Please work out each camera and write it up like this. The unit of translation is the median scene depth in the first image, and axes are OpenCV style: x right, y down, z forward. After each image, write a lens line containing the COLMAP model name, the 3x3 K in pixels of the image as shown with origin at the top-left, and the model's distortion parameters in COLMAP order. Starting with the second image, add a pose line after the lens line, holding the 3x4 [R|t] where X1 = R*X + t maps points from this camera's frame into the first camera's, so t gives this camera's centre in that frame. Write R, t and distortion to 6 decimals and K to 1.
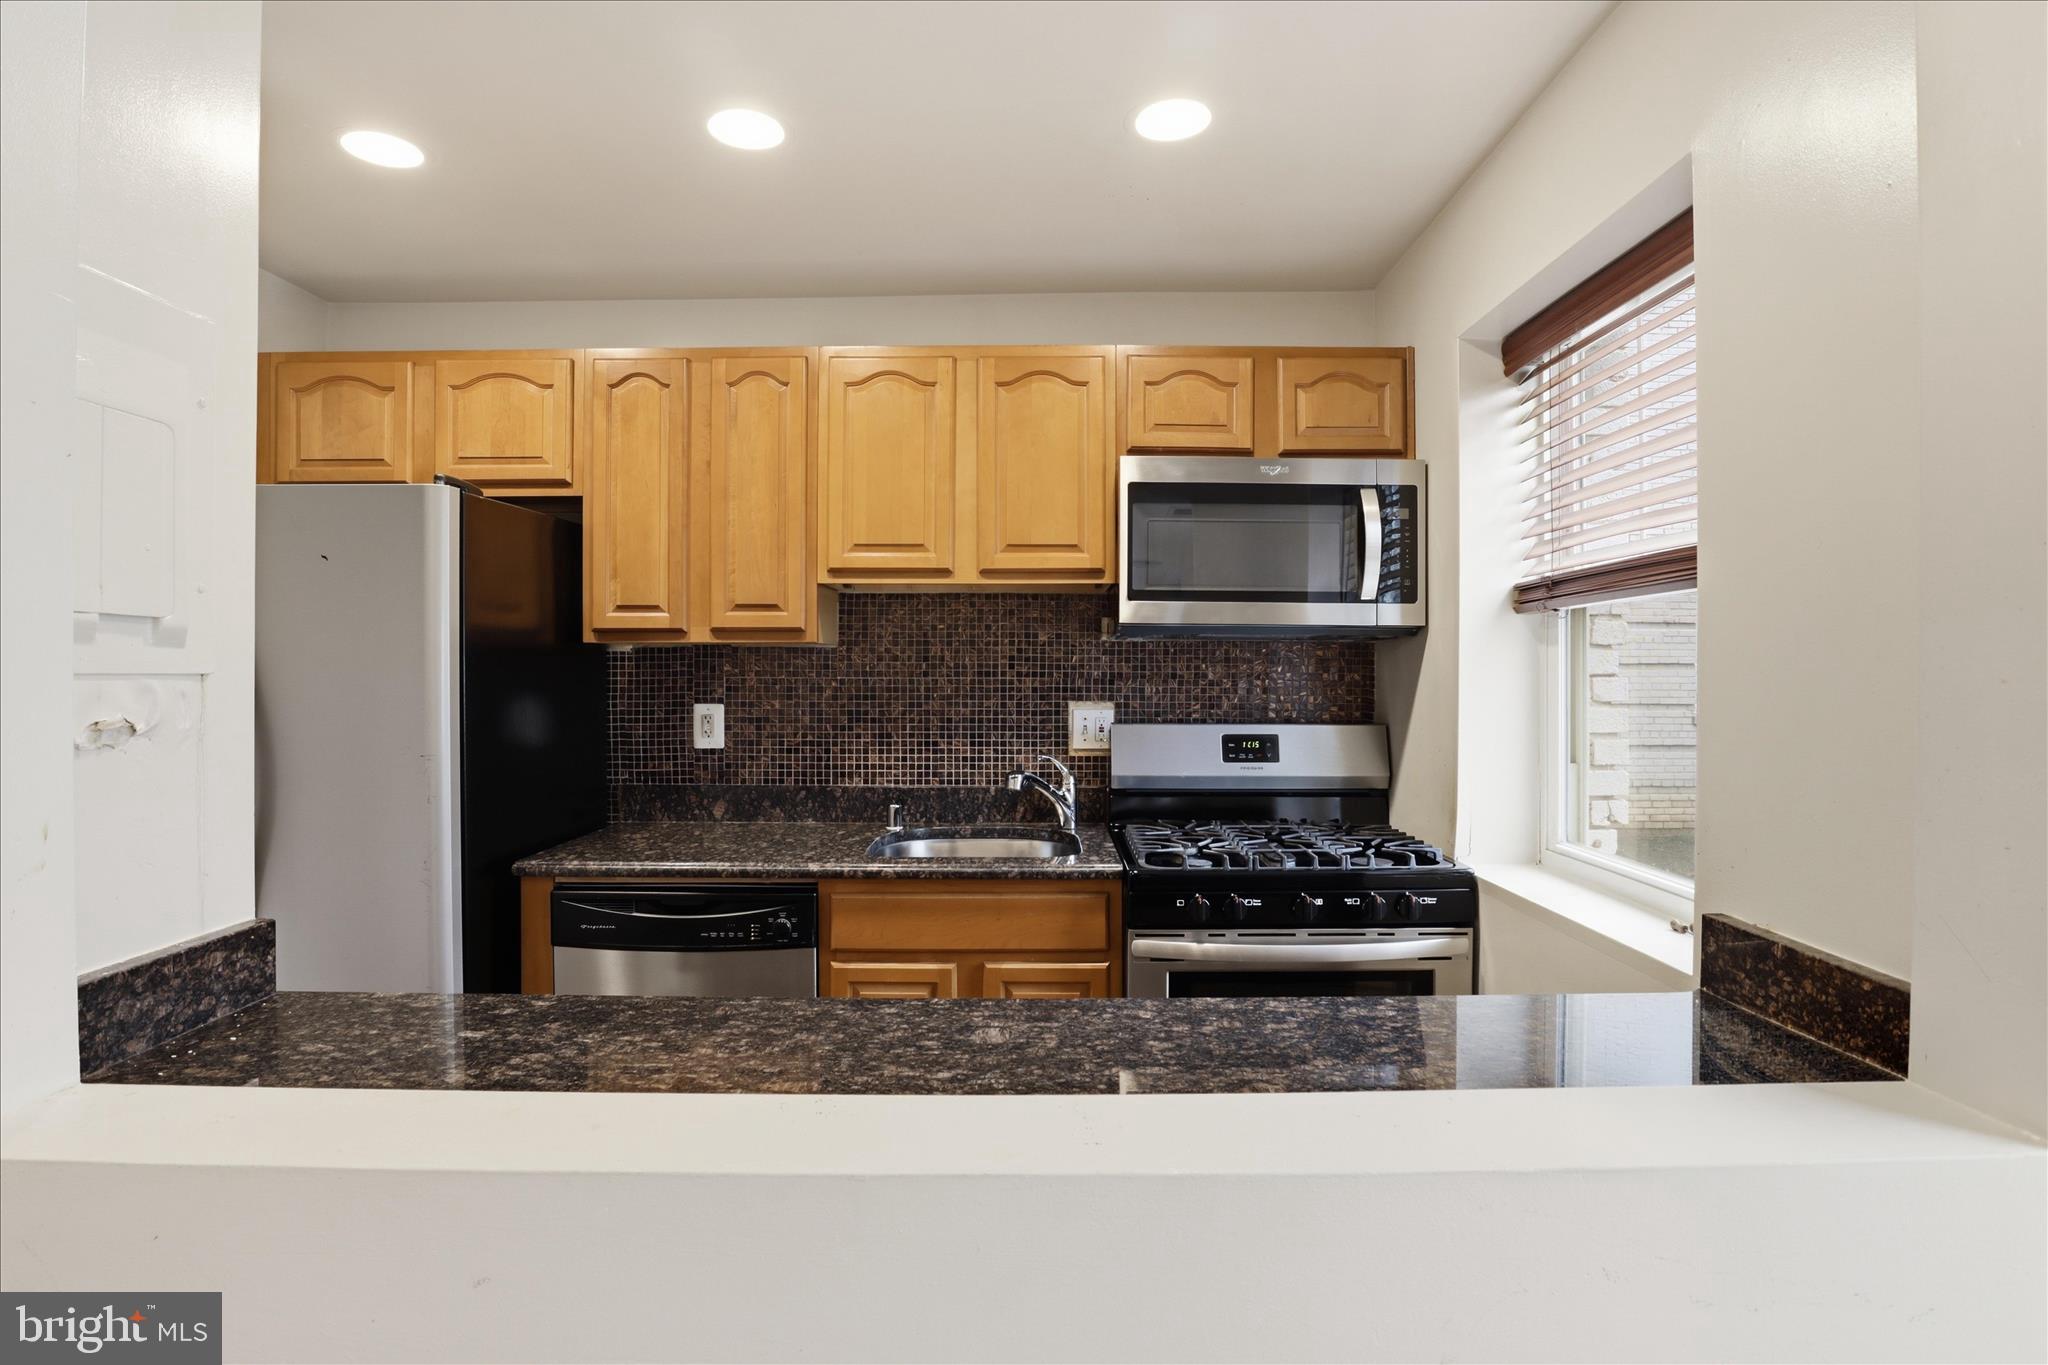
lens RADIAL K [[1035.6, 0, 1042.1], [0, 1035.6, 674.0], [0, 0, 1]] dist [-0.040093, 0.007695]
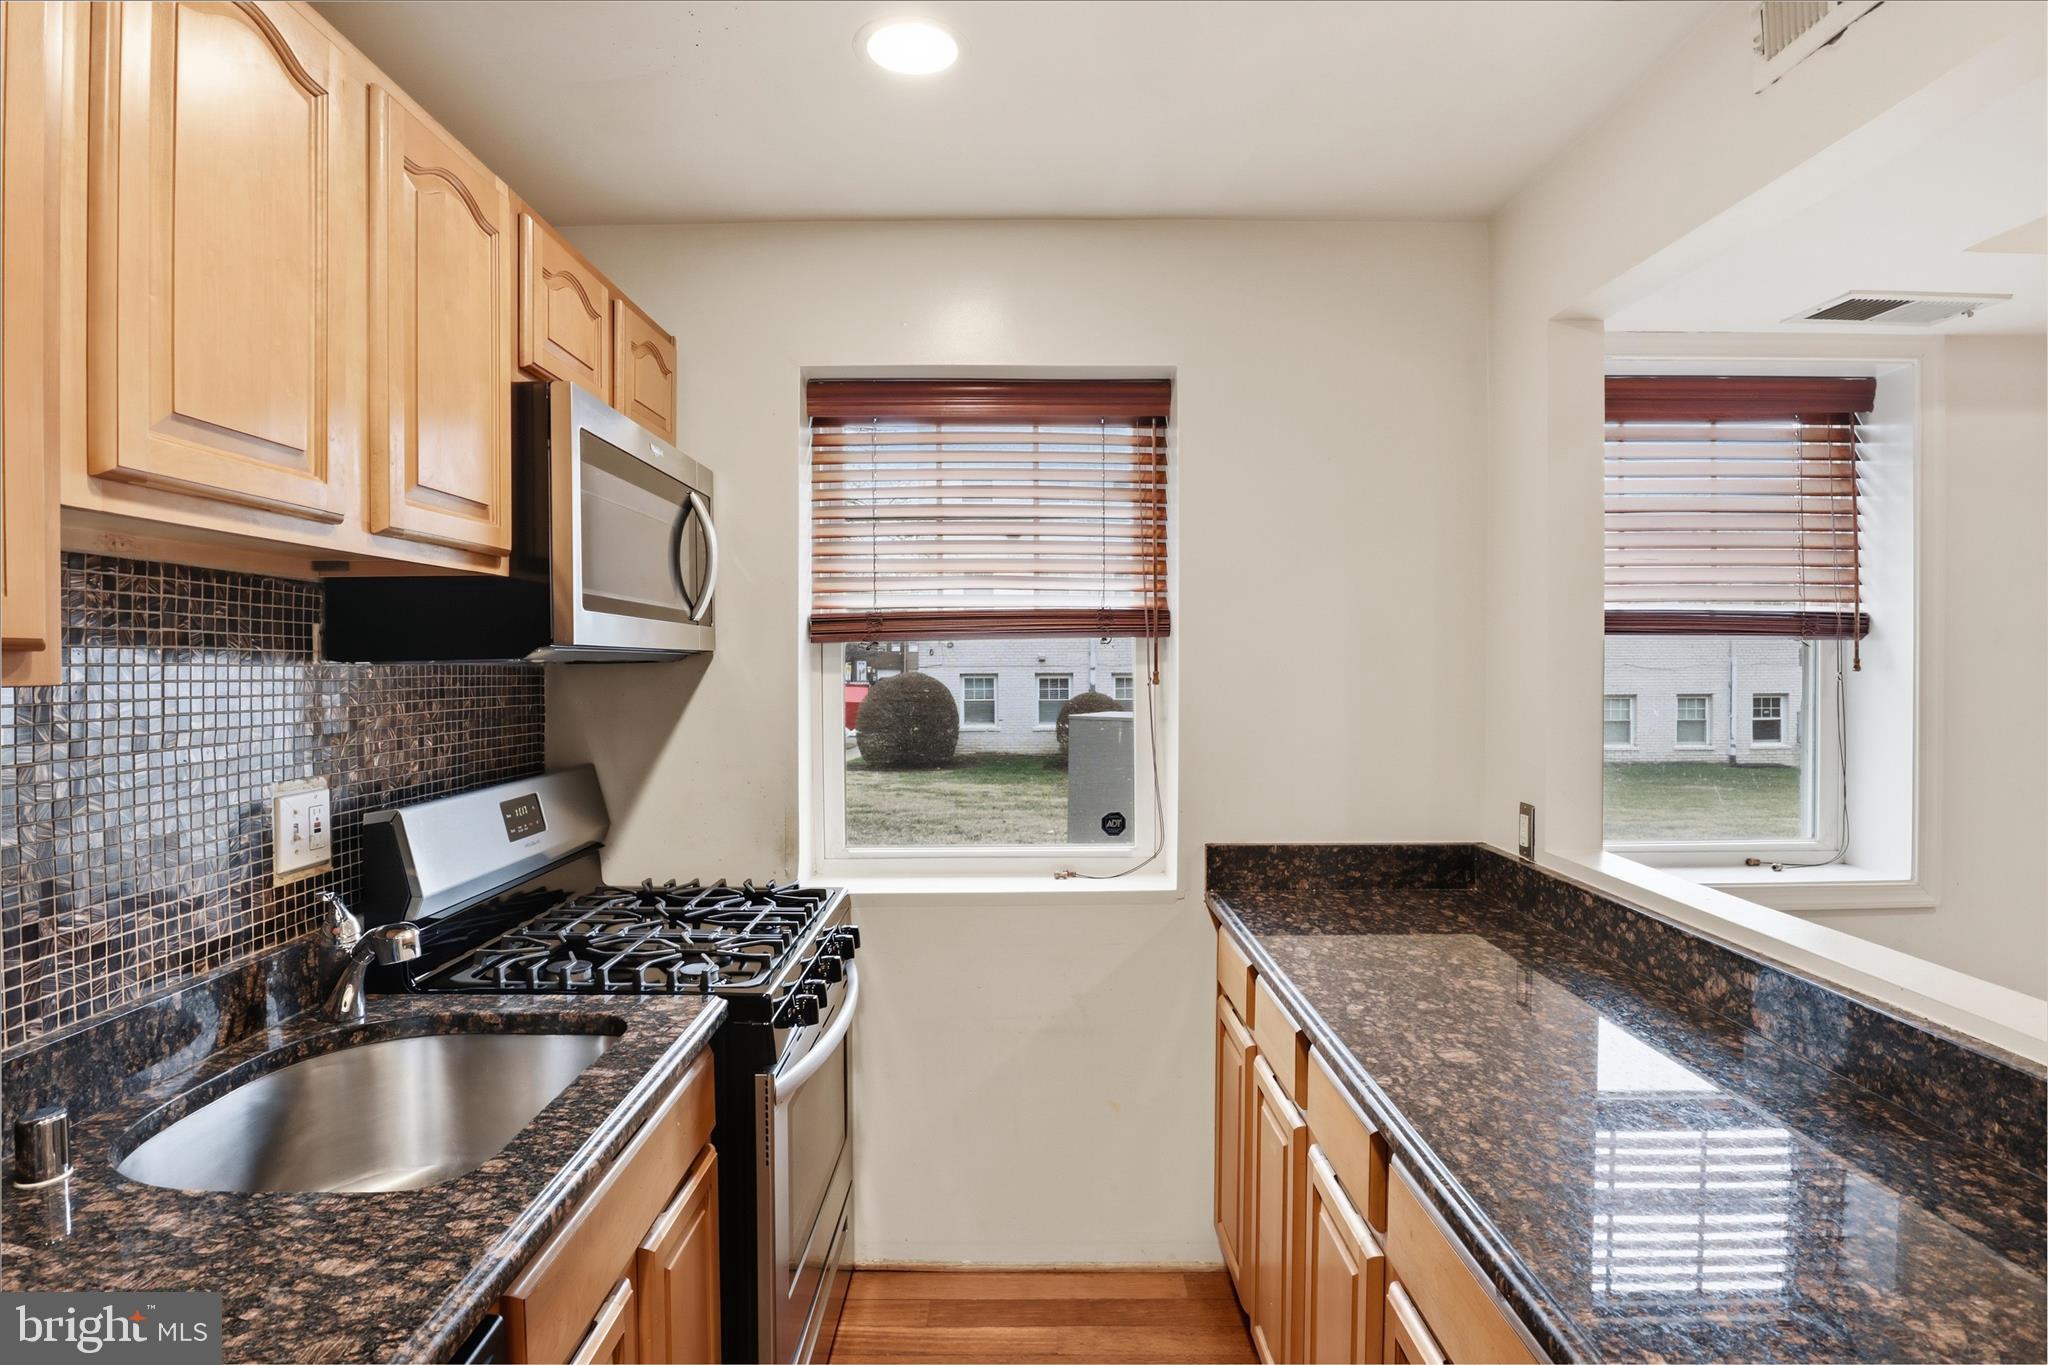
lens RADIAL K [[1035.6, 0, 1014.8], [0, 1035.6, 675.1], [0, 0, 1]] dist [-0.040093, 0.007695]
pose [[-0.010299, -0.016366, 0.999813, -0.540397], [0.007184, 0.999839, 0.016440, -0.037225], [-0.999921, 0.007352, -0.010180, 0.707874]]
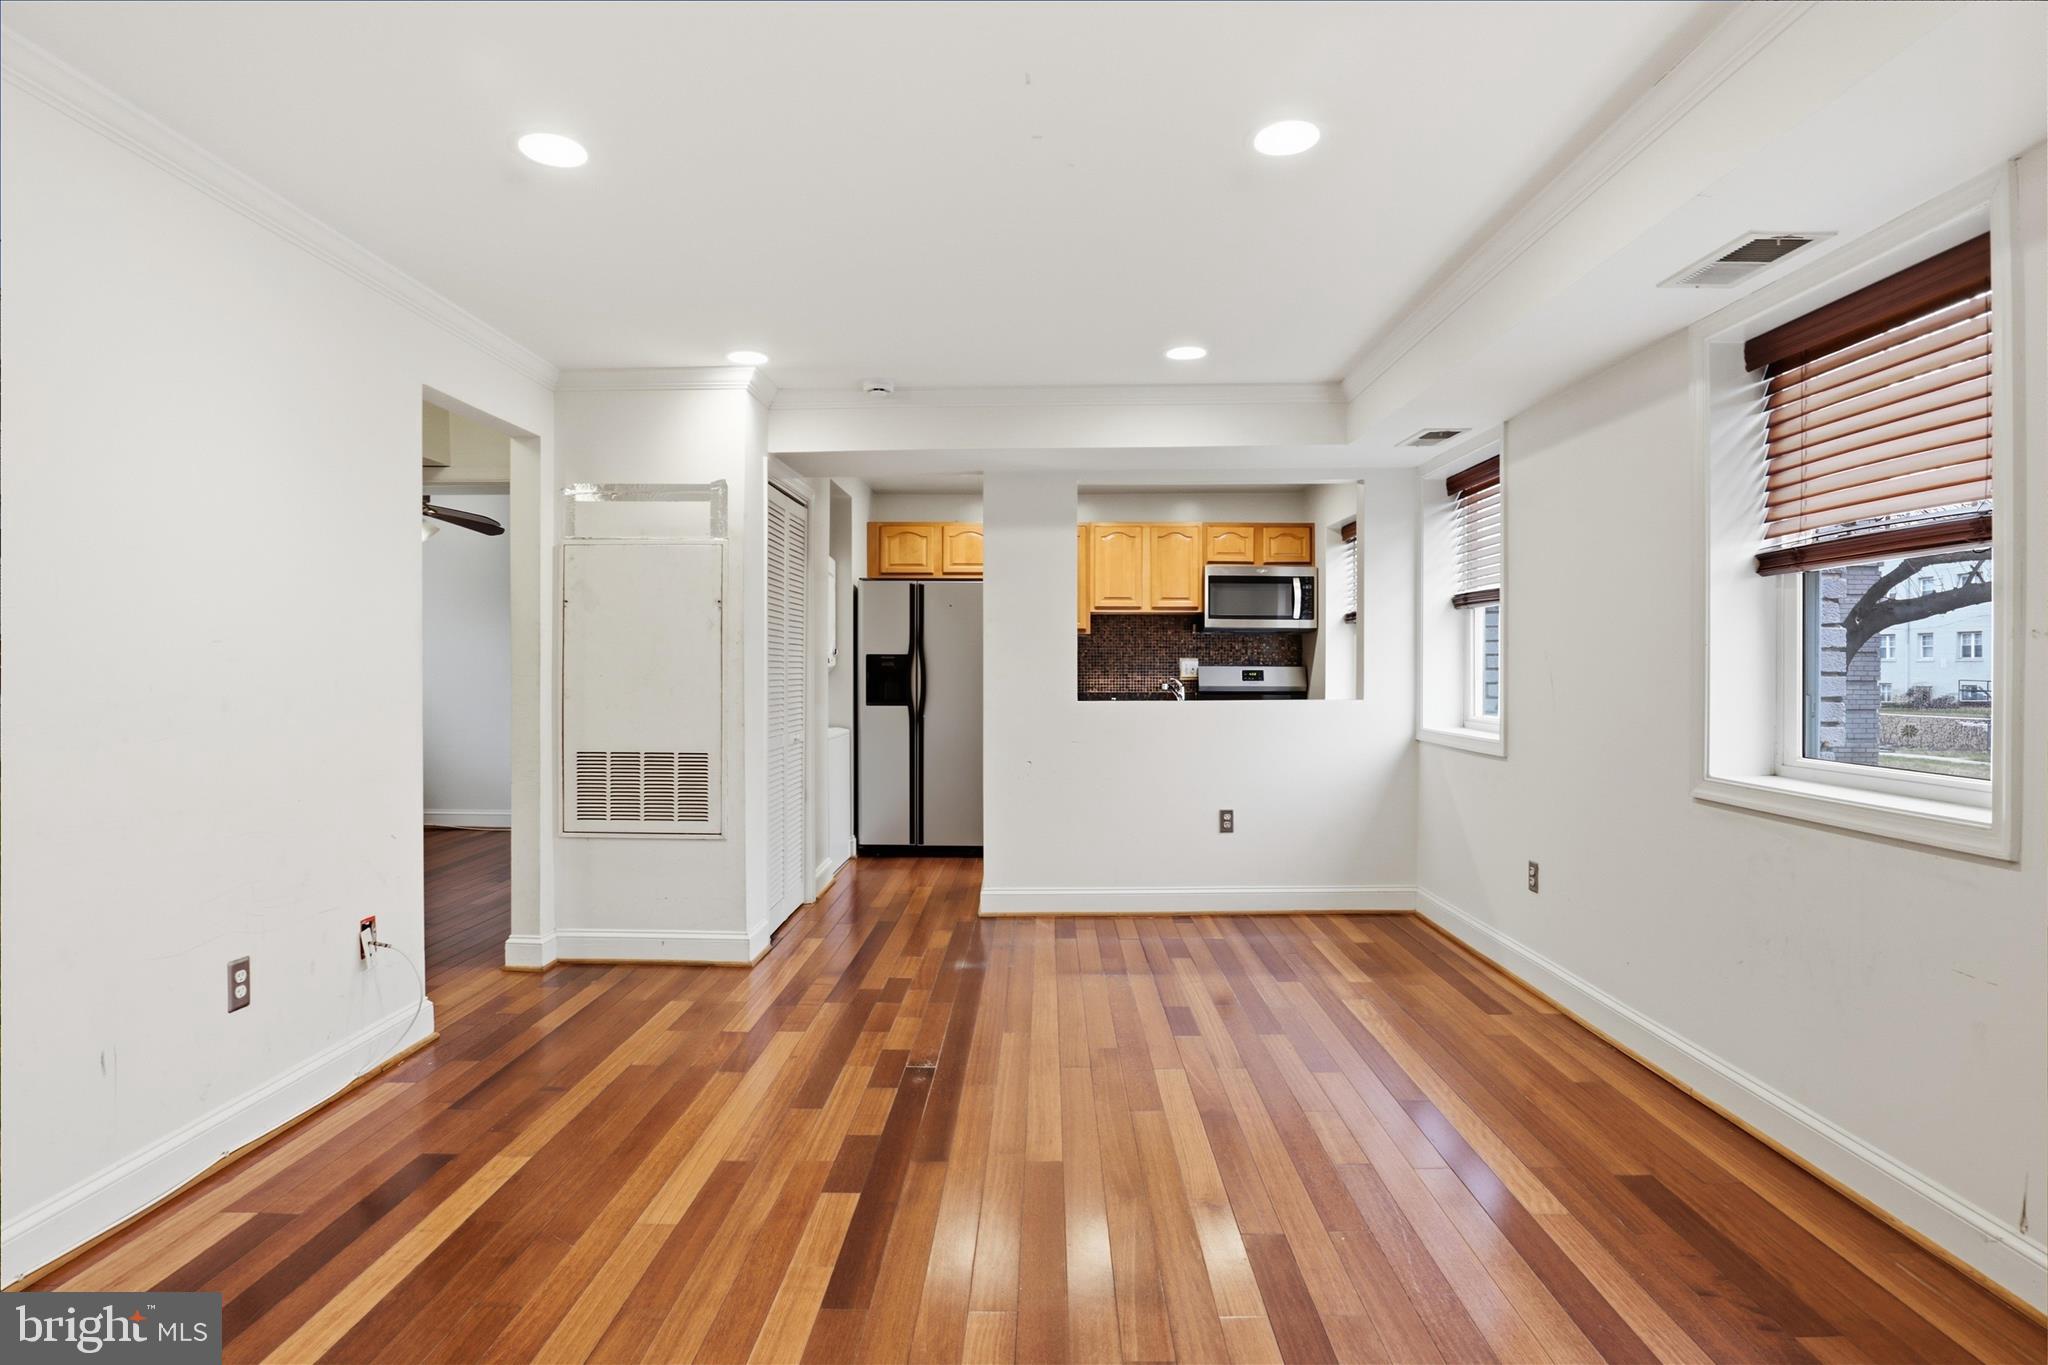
lens RADIAL K [[1035.6, 0, 1018.8], [0, 1035.6, 669.0], [0, 0, 1]] dist [-0.040093, 0.007695]
pose [[0.999895, -0.001078, -0.014427, -0.362453], [0.001040, 0.999996, -0.002607, 0.065405], [0.014430, 0.002592, 0.999893, -1.666119]]
